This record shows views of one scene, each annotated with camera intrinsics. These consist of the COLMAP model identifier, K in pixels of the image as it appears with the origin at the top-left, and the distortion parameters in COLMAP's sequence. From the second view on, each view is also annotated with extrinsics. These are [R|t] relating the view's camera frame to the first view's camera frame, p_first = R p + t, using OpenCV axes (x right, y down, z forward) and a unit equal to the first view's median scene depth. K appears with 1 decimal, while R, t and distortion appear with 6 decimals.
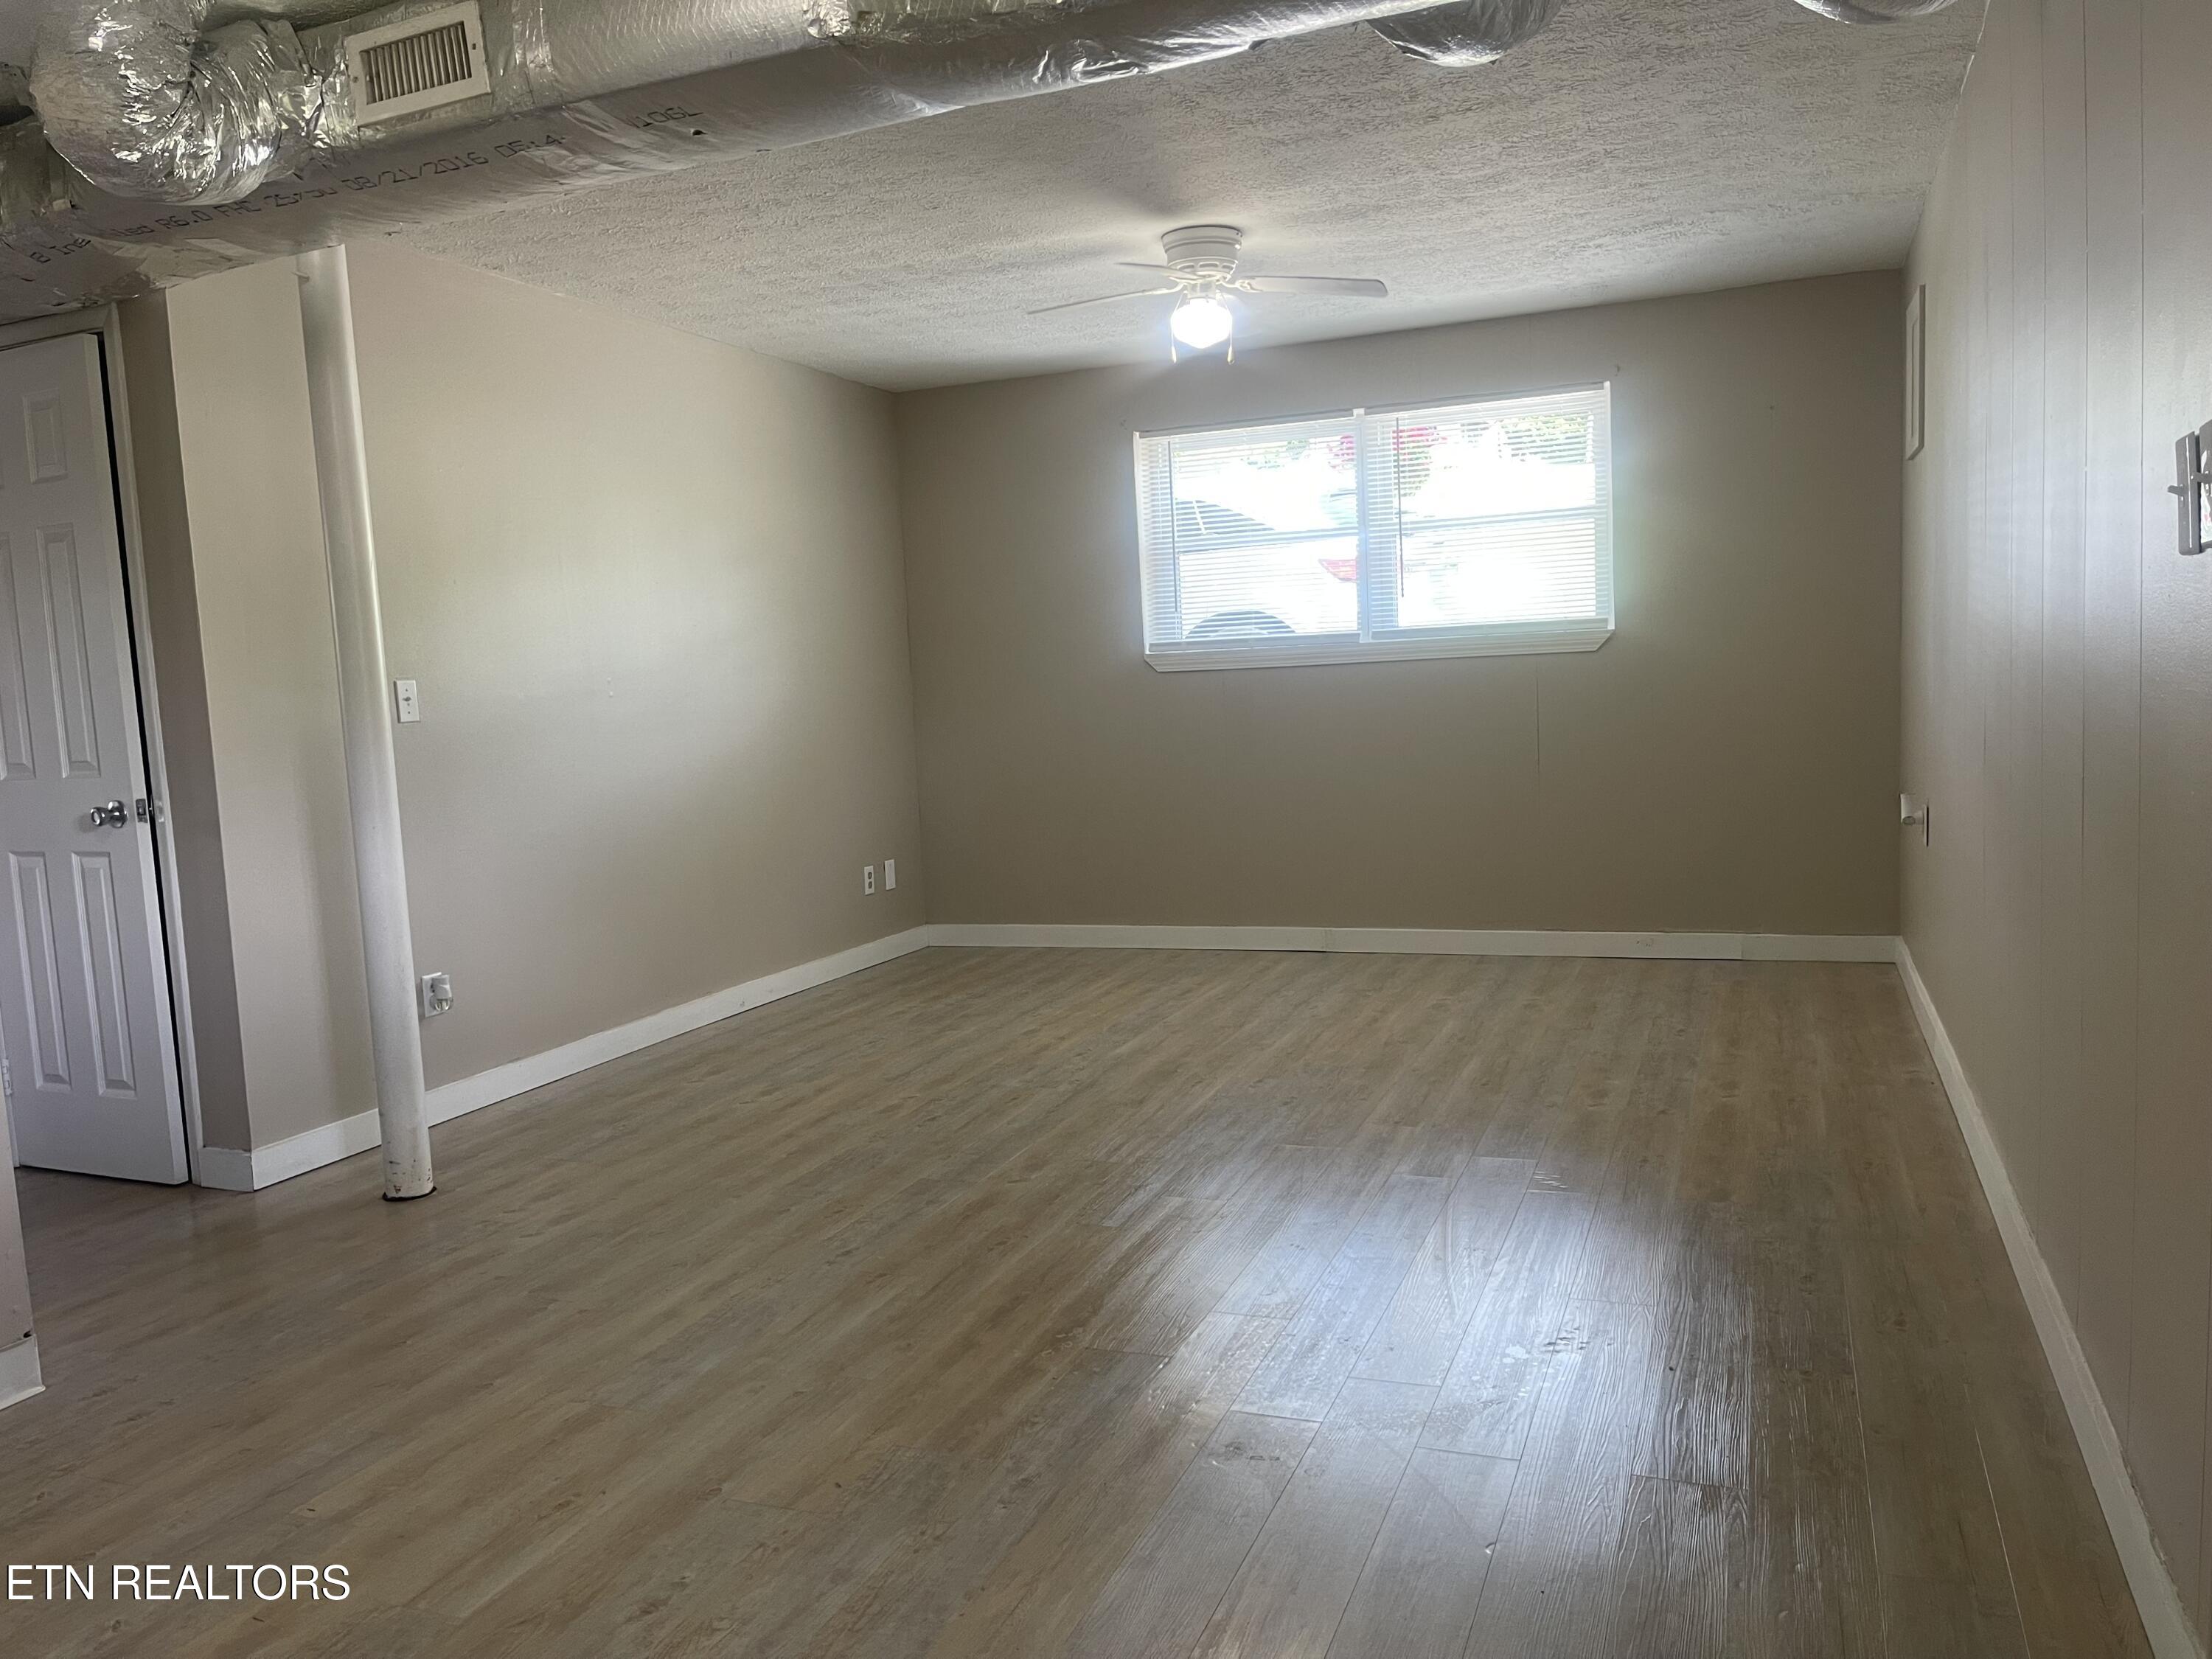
lens RADIAL K [[1664.9, 0, 1036.3], [0, 1664.9, 817.3], [0, 0, 1]] dist [0.076475, -0.097116]
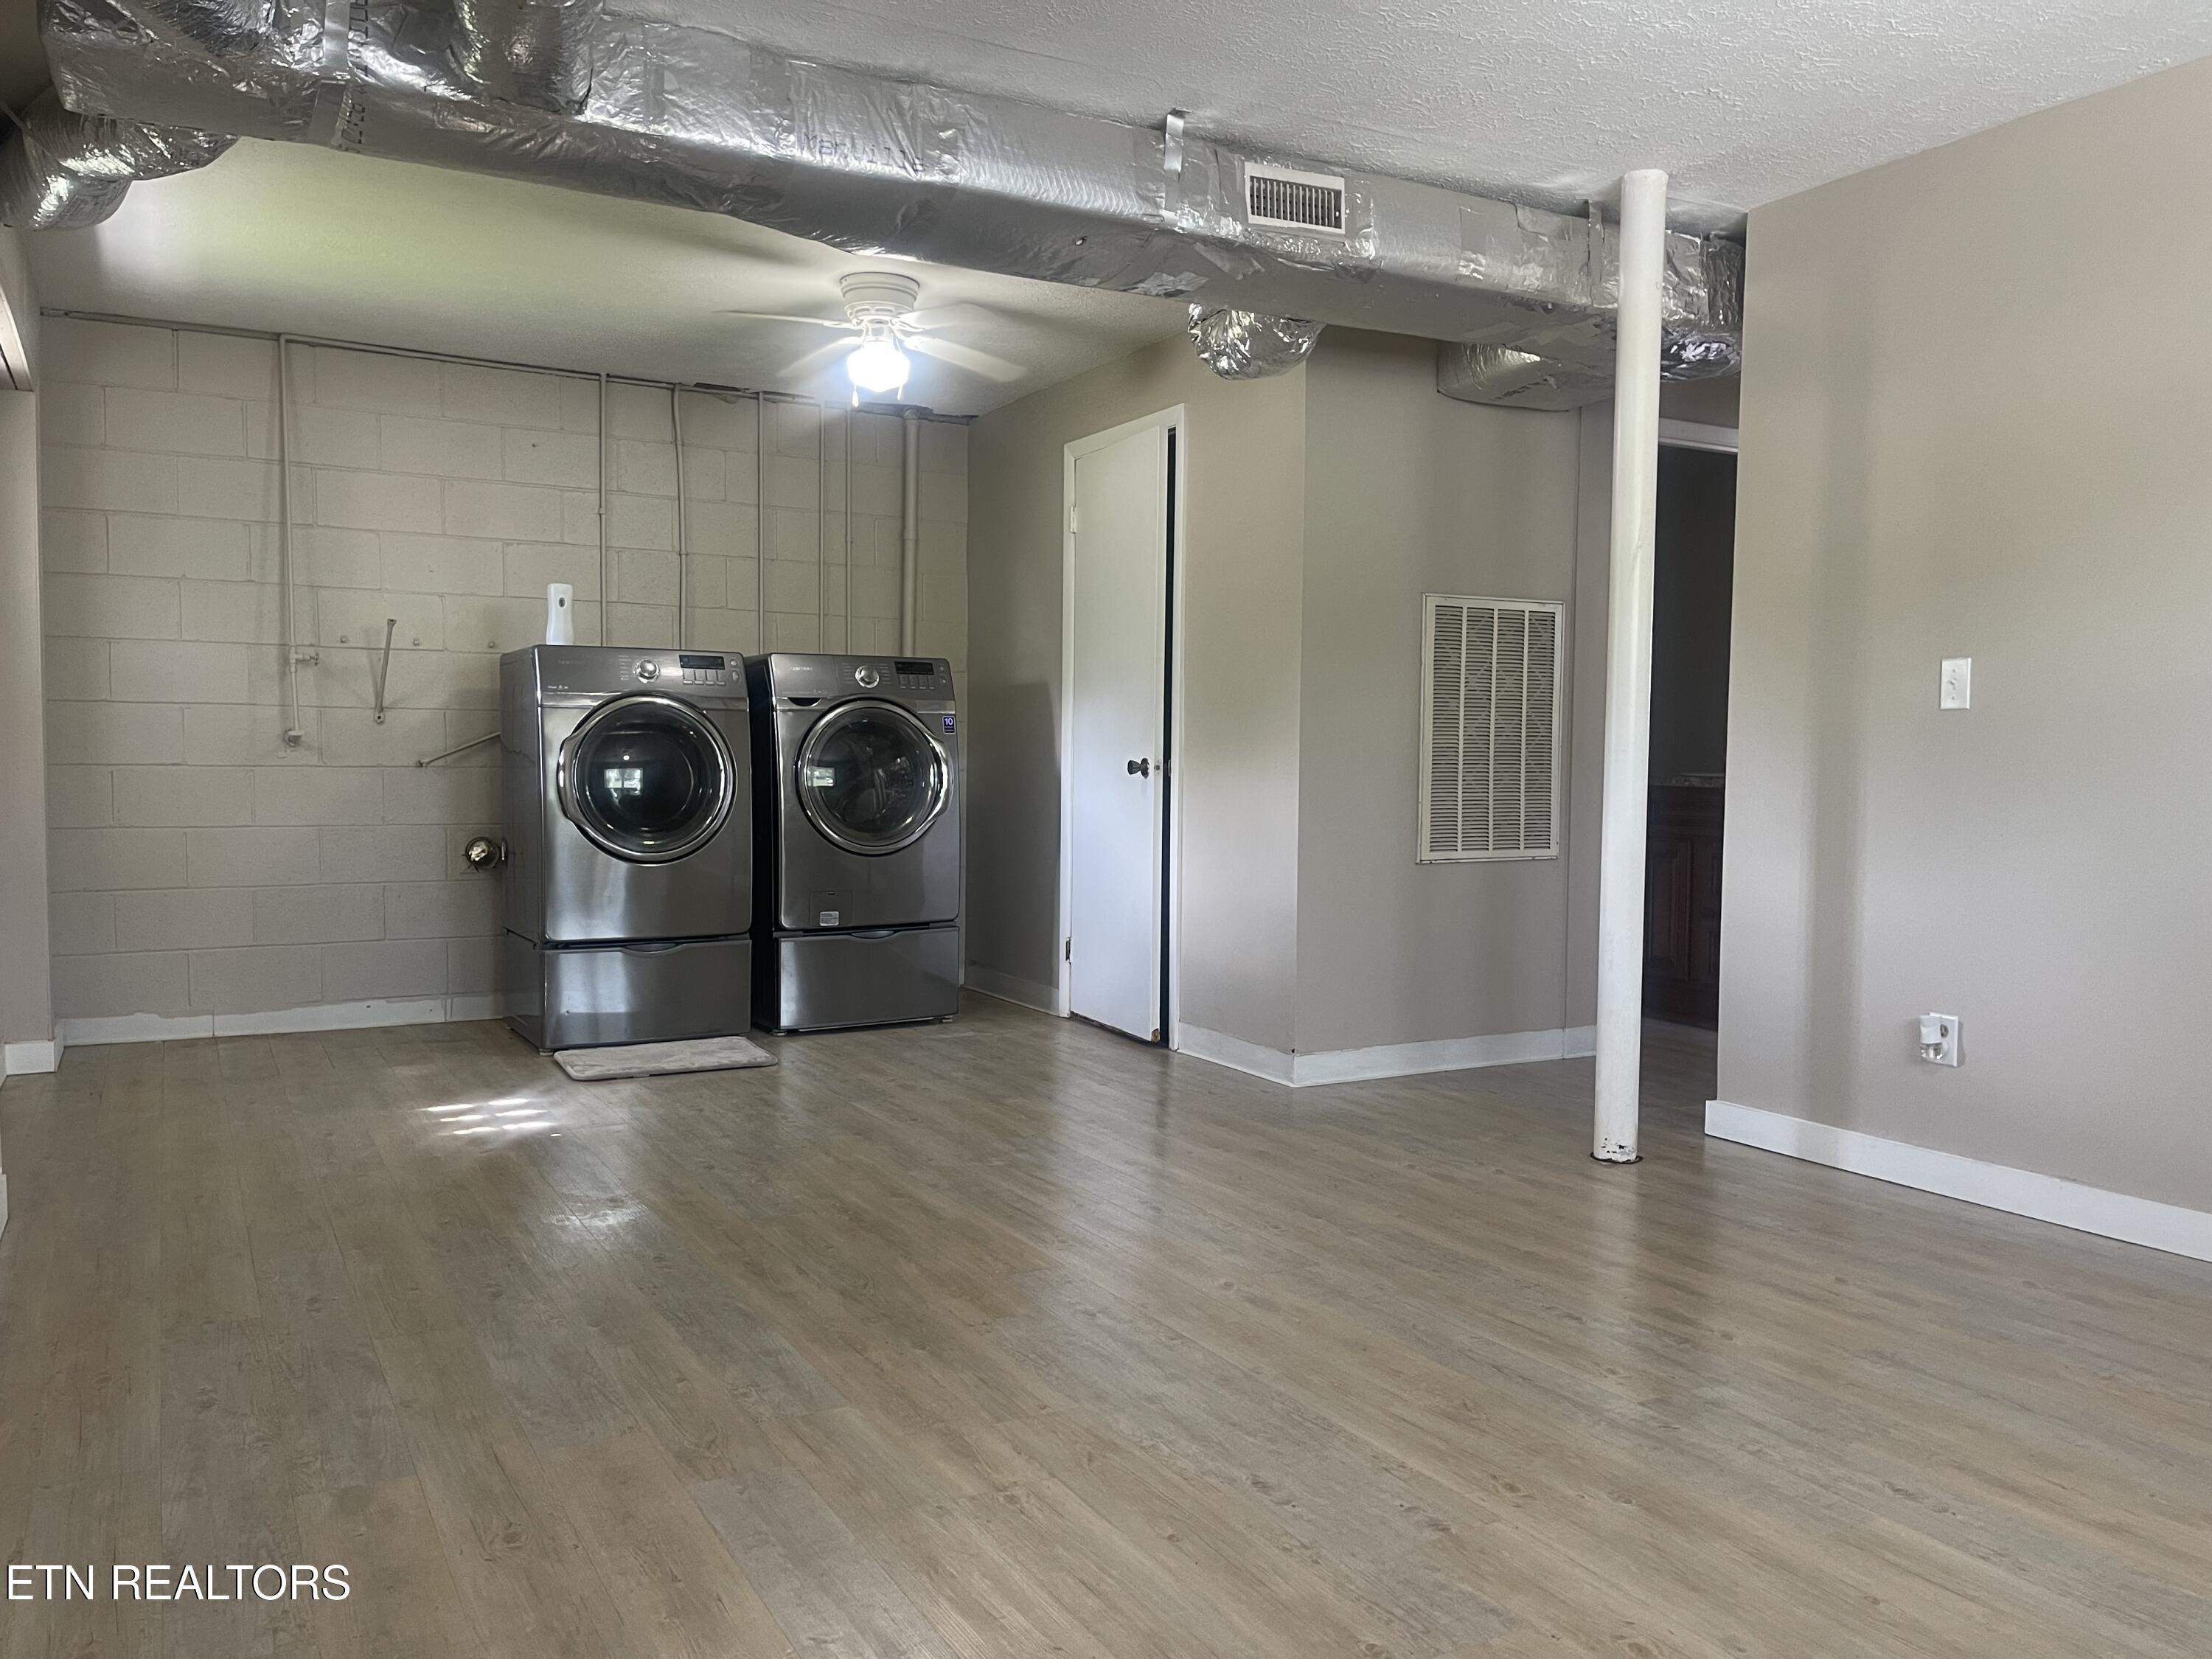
lens RADIAL K [[1664.9, 0, 1115.4], [0, 1664.9, 833.5], [0, 0, 1]] dist [0.076475, -0.097116]
pose [[-0.605767, 0.080840, -0.791525, 0.570356], [-0.047259, 0.989413, 0.137219, -0.092487], [0.794237, 0.120529, -0.595533, 1.260934]]
